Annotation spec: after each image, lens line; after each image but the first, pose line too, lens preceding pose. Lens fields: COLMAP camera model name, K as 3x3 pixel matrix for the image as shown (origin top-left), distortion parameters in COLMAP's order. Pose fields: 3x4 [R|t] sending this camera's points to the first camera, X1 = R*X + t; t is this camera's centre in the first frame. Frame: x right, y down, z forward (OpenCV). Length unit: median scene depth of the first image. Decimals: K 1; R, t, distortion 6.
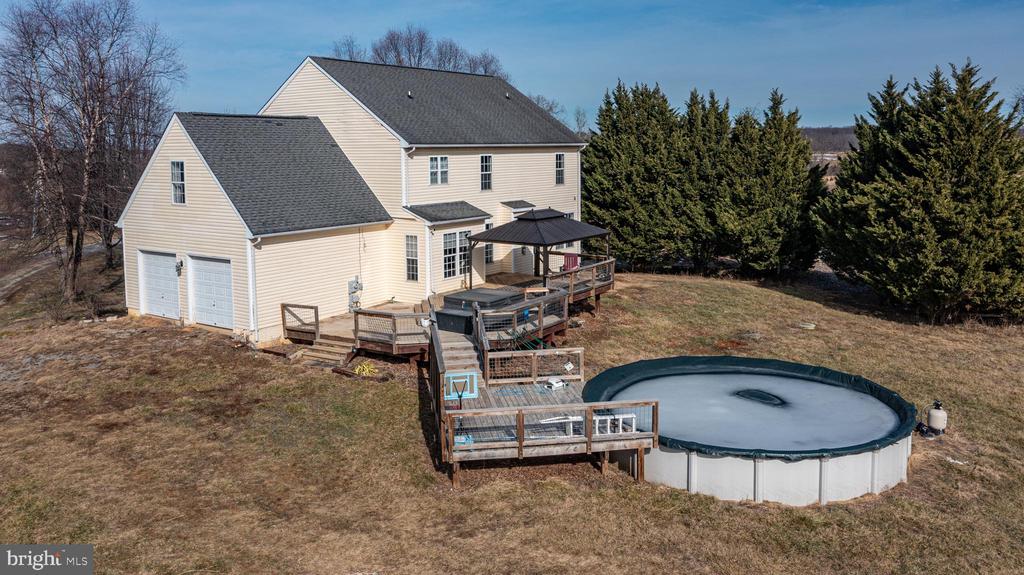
lens RADIAL K [[824.4, 0, 513.9], [0, 824.4, 218.1], [0, 0, 1]] dist [-0.004568, -0.005212]
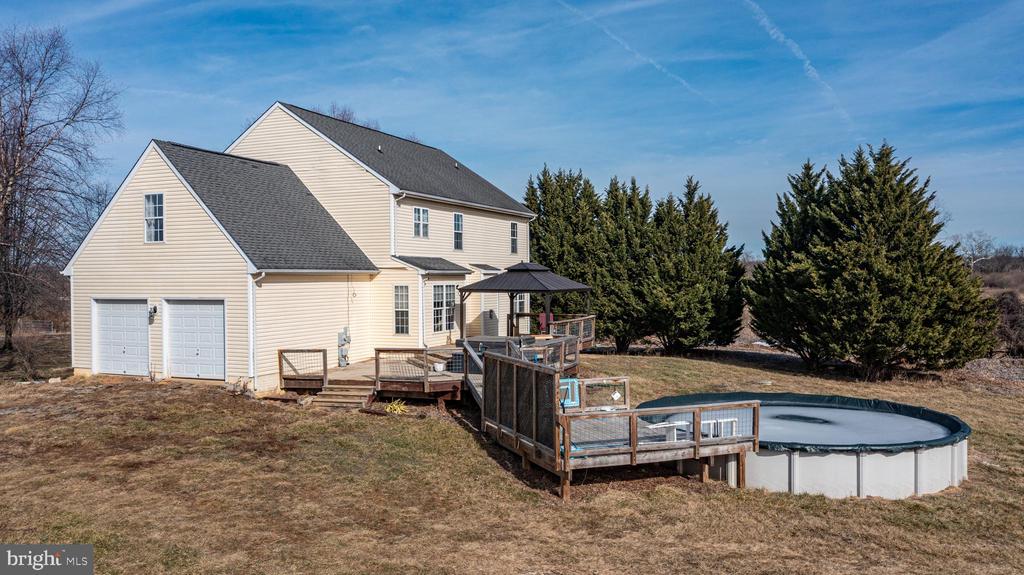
lens RADIAL K [[812.0, 0, 512.0], [0, 812.0, 287.5], [0, 0, 1]] dist [-0.005812, -0.002164]
pose [[0.978821, 0.001504, 0.204711, -0.190099], [0.013882, 0.997183, -0.073705, 0.093052], [-0.204245, 0.074986, 0.976044, 0.063865]]
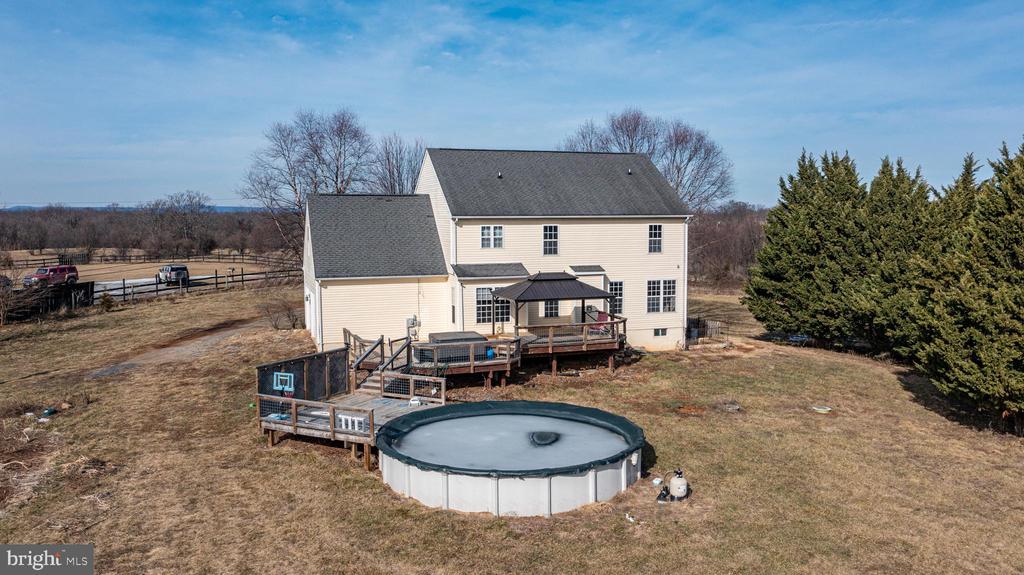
lens RADIAL K [[812.0, 0, 512.0], [0, 812.0, 287.5], [0, 0, 1]] dist [-0.005812, -0.002164]
pose [[0.806910, 0.059905, -0.587629, 0.688794], [-0.055233, 0.998137, 0.025909, -0.016402], [0.588086, 0.011550, 0.808716, 0.033407]]
